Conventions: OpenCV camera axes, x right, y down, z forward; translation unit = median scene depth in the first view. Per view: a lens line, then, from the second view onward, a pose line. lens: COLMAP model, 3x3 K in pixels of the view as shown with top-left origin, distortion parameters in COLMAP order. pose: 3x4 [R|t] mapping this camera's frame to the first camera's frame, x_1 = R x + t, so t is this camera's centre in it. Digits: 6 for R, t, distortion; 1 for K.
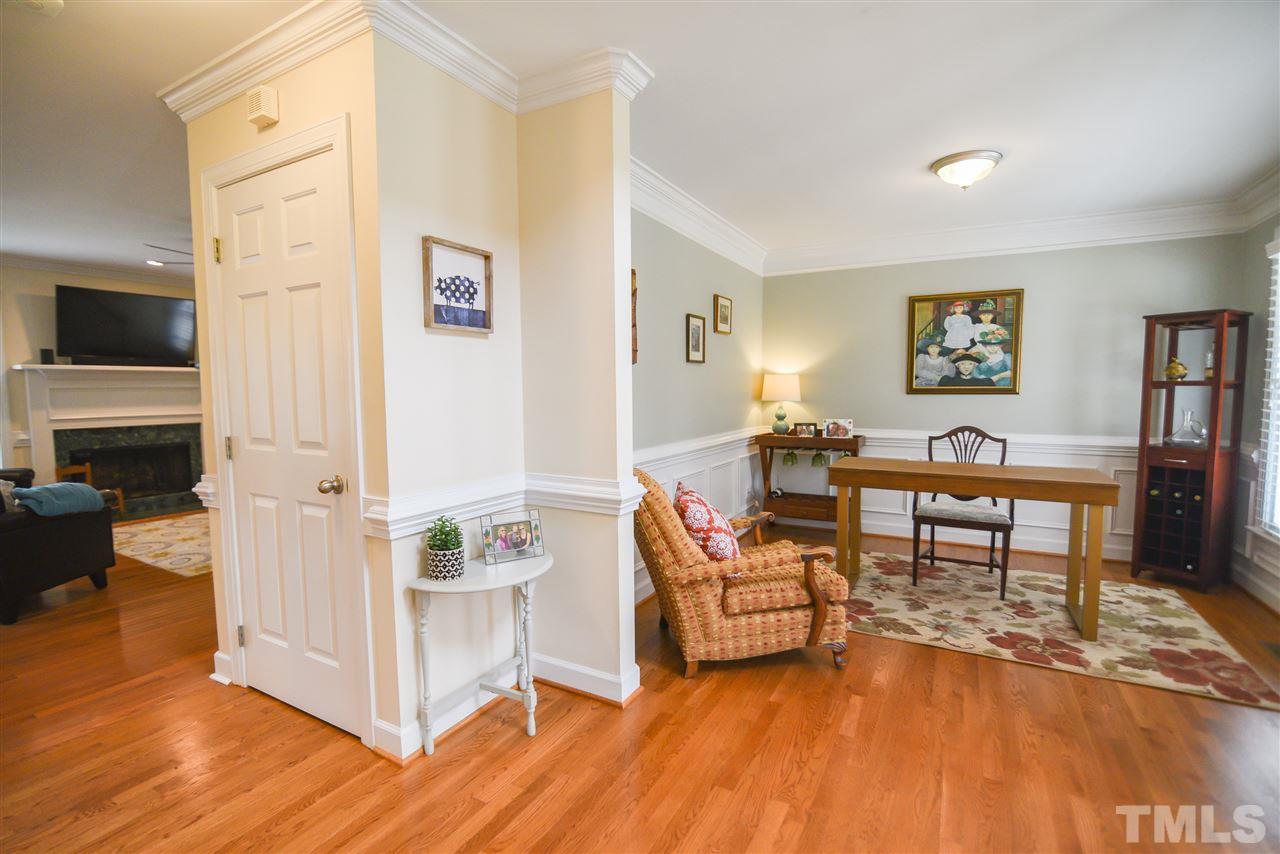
lens RADIAL K [[579.2, 0, 640.7], [0, 579.2, 433.7], [0, 0, 1]] dist [-0.025440, 0.000346]
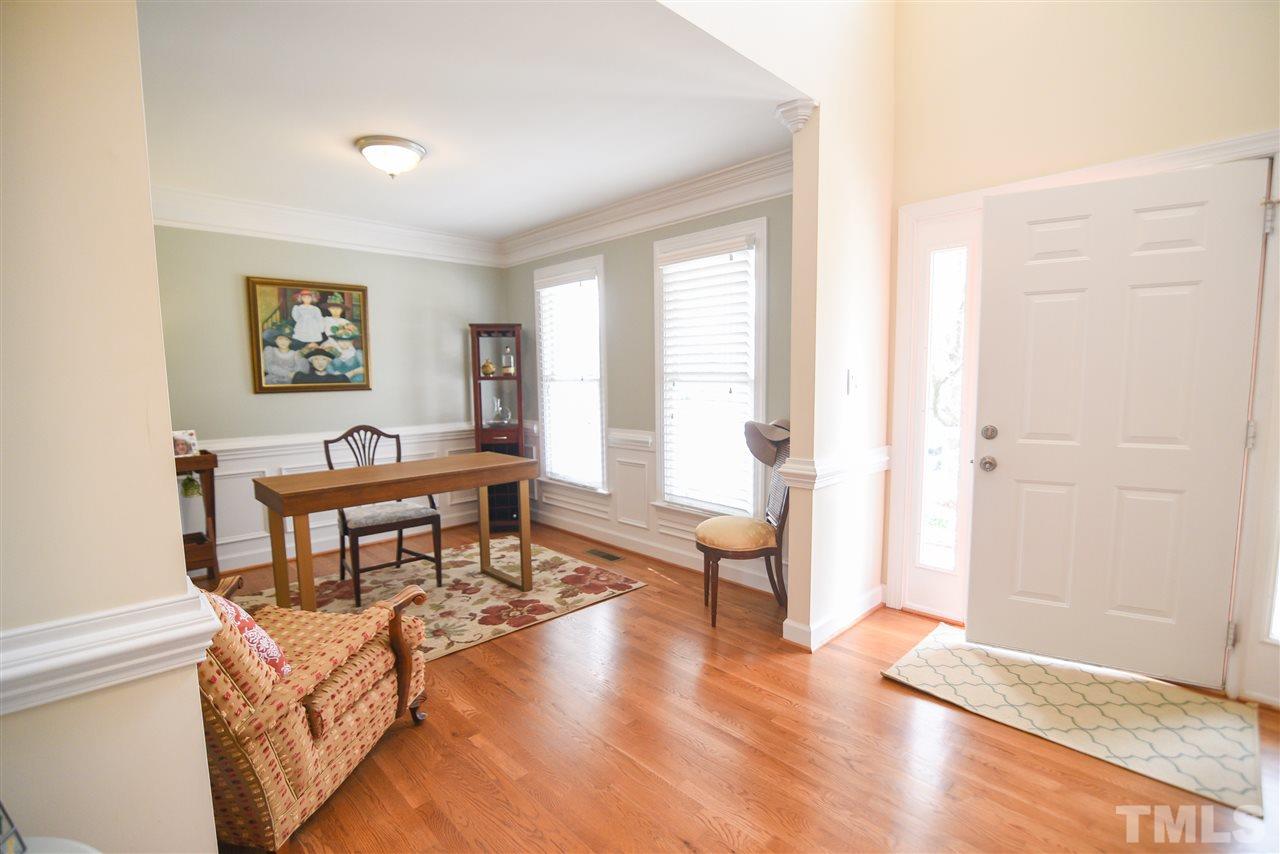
lens RADIAL K [[579.2, 0, 640.7], [0, 579.2, 433.7], [0, 0, 1]] dist [-0.025440, 0.000346]
pose [[0.300184, -0.097552, 0.948880, -0.201273], [0.086729, 0.993428, 0.074695, -0.030485], [-0.949930, 0.059873, 0.306672, 0.266849]]
